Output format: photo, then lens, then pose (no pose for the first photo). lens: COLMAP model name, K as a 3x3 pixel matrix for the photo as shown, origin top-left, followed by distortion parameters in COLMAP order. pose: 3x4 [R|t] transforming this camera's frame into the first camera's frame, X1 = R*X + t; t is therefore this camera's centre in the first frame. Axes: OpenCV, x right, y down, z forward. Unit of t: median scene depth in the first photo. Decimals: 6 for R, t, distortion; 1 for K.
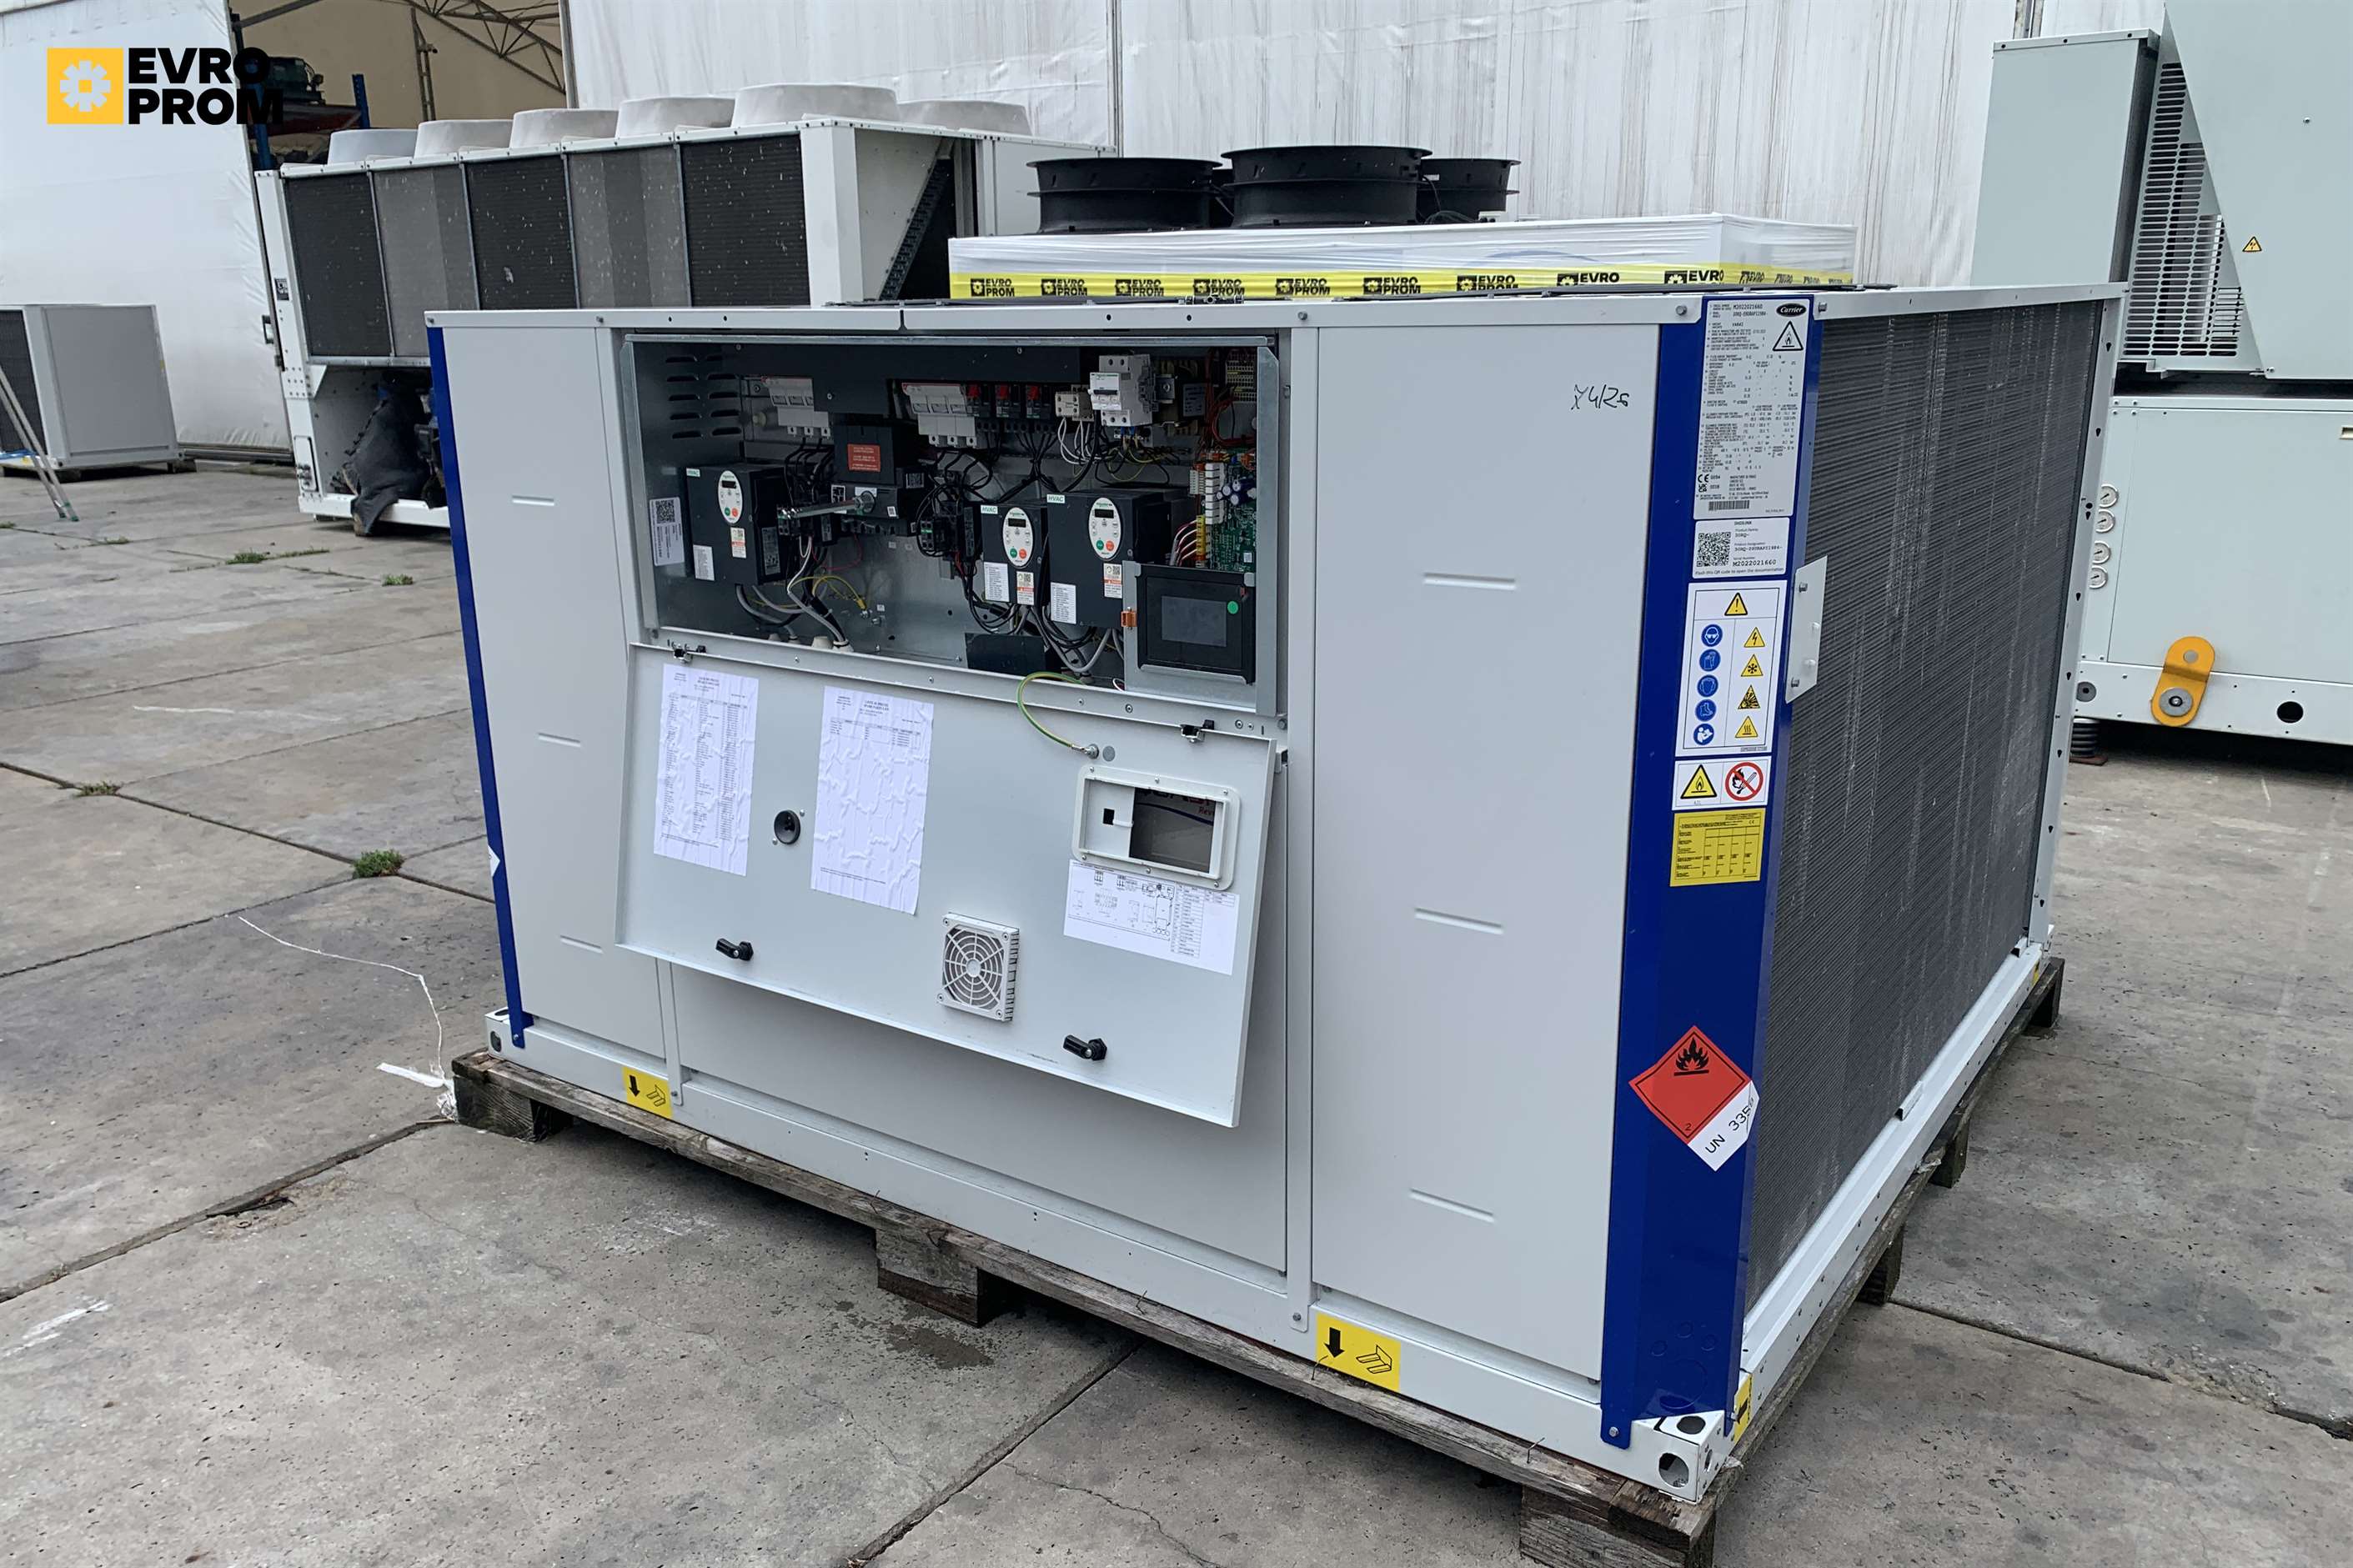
lens RADIAL K [[1795.0, 0, 1164.6], [0, 1795.0, 790.2], [0, 0, 1]] dist [0.025860, -0.022624]
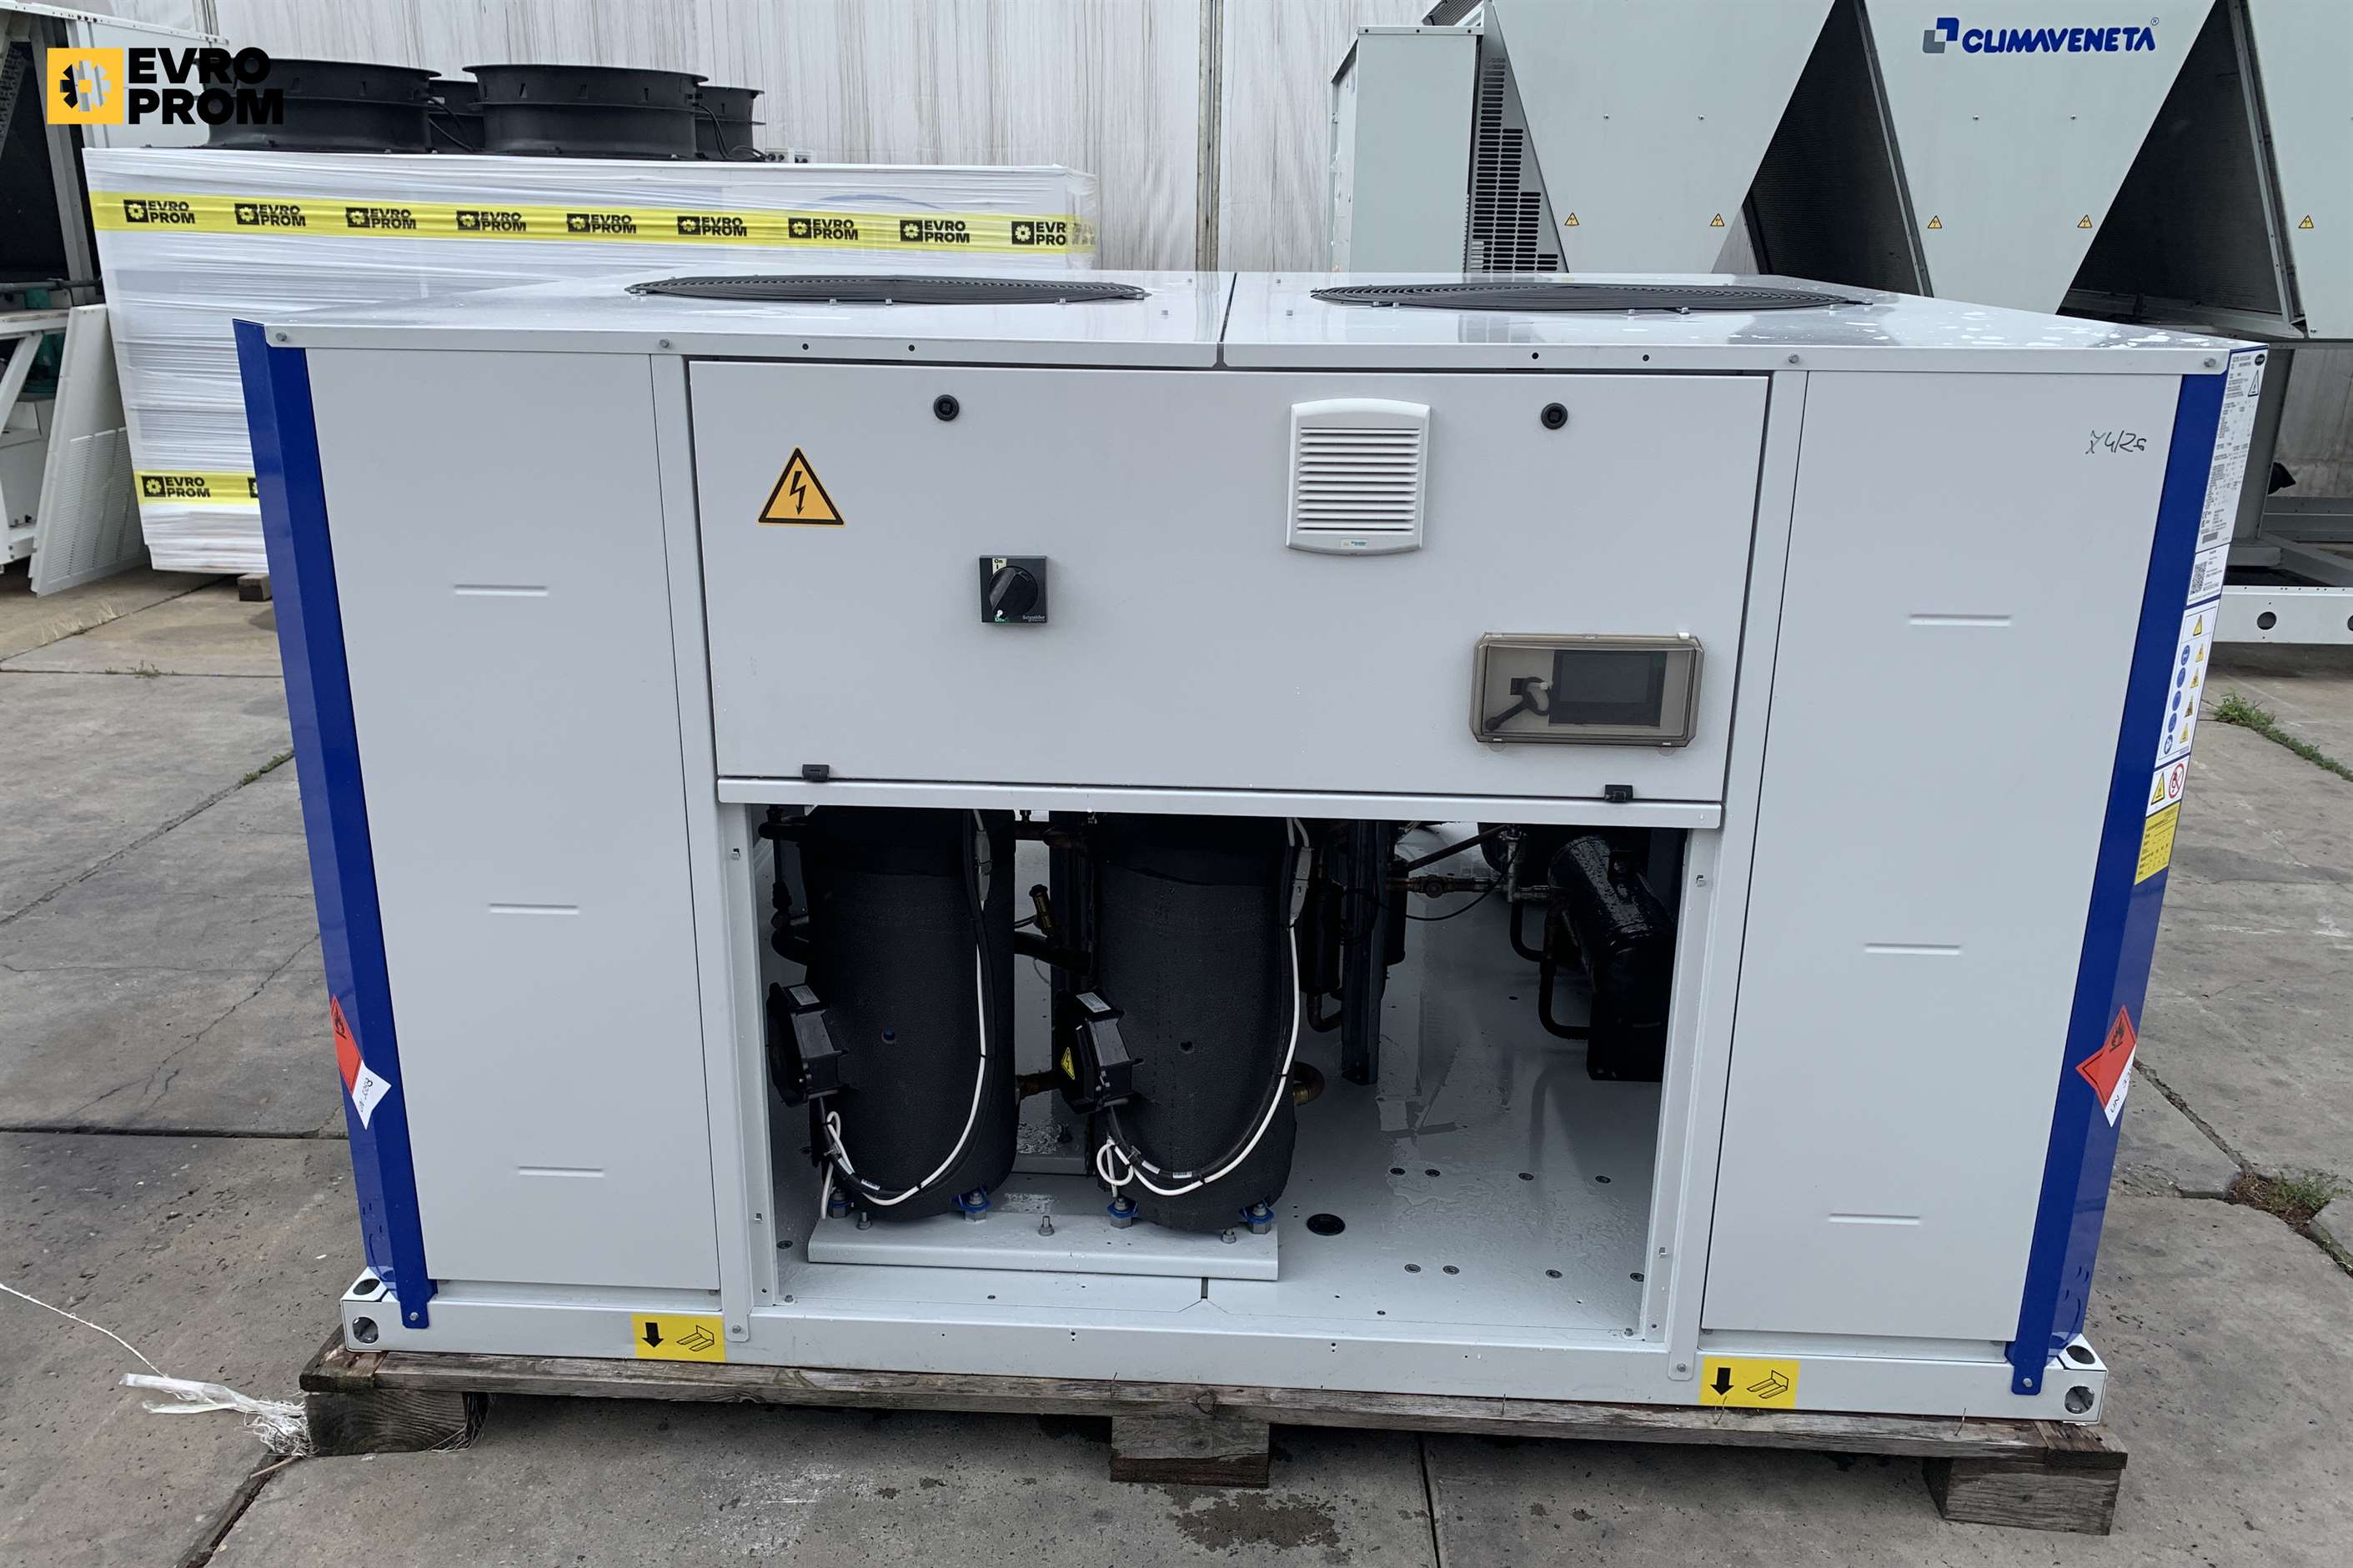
lens RADIAL K [[1795.0, 0, 1139.7], [0, 1795.0, 757.2], [0, 0, 1]] dist [0.025860, -0.022624]
pose [[0.845412, -0.138339, 0.515889, -0.556151], [0.122650, 0.990347, 0.064574, -0.119242], [-0.519842, 0.008682, 0.854218, 0.271021]]
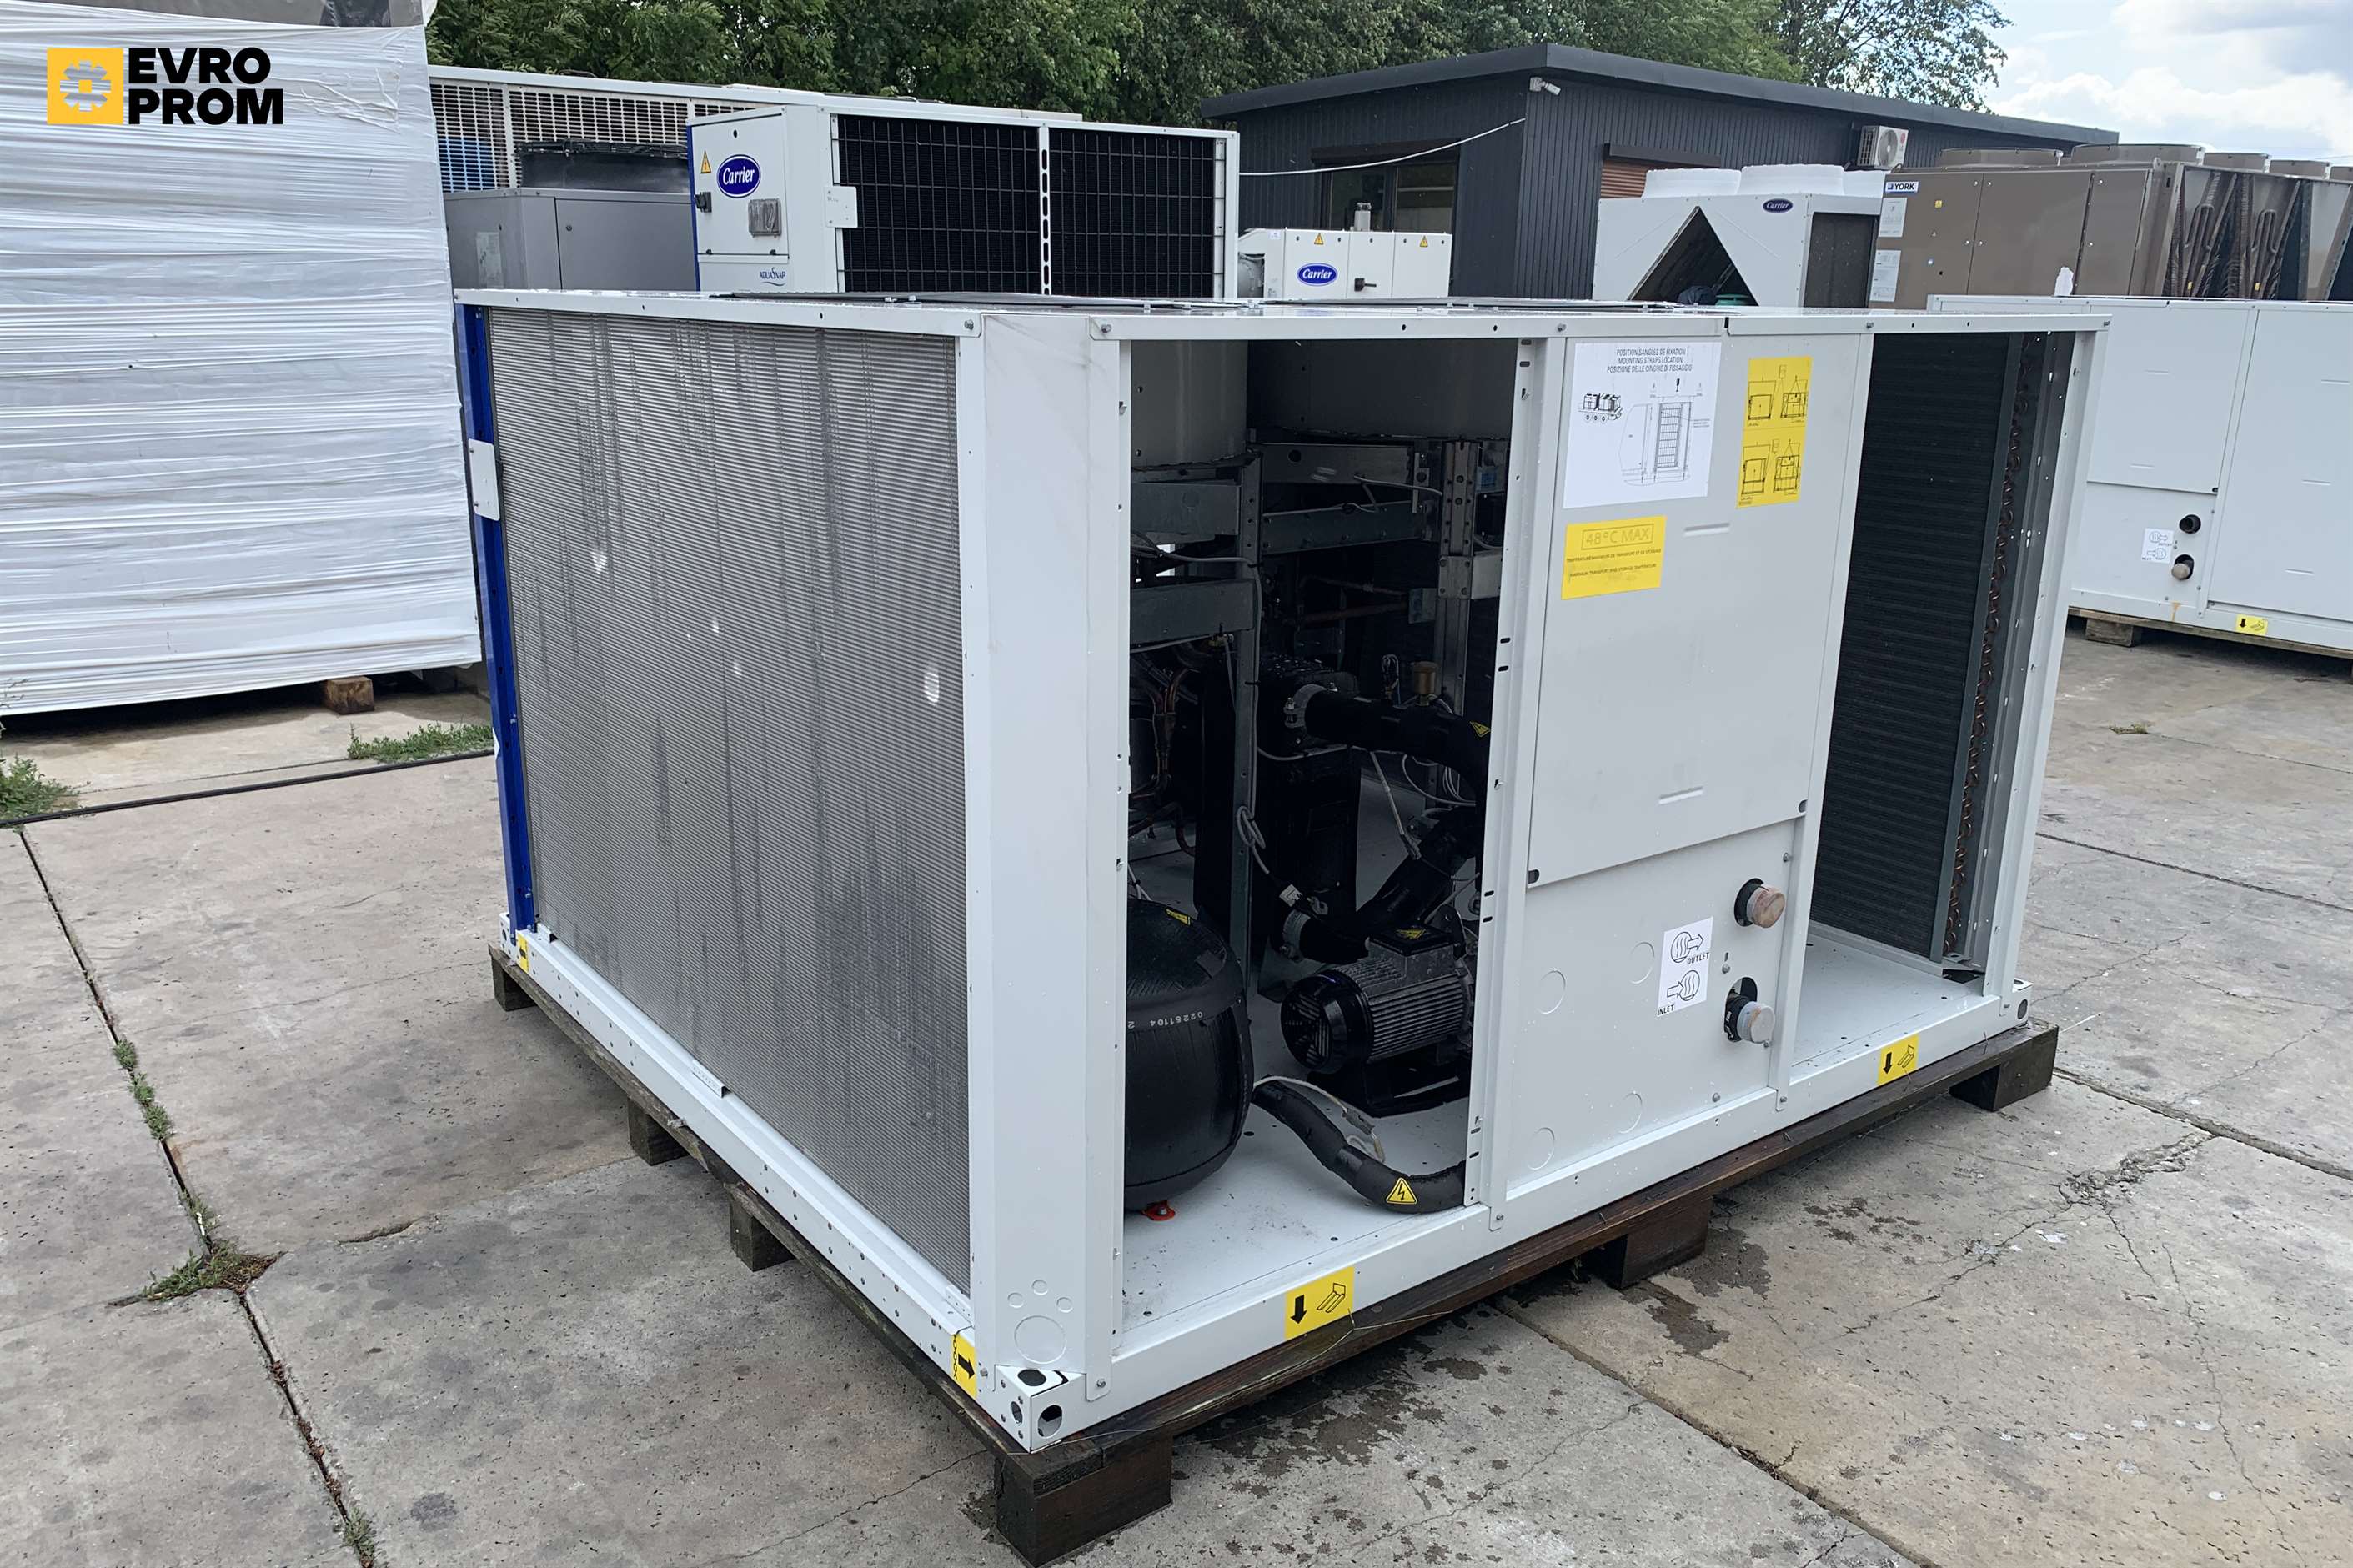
lens RADIAL K [[1795.0, 0, 1186.1], [0, 1795.0, 775.0], [0, 0, 1]] dist [0.025860, -0.022624]
pose [[-0.303648, 0.263387, -0.915656, 1.315618], [-0.261346, 0.901147, 0.345881, -0.442968], [0.916240, 0.344328, -0.204796, 1.499424]]
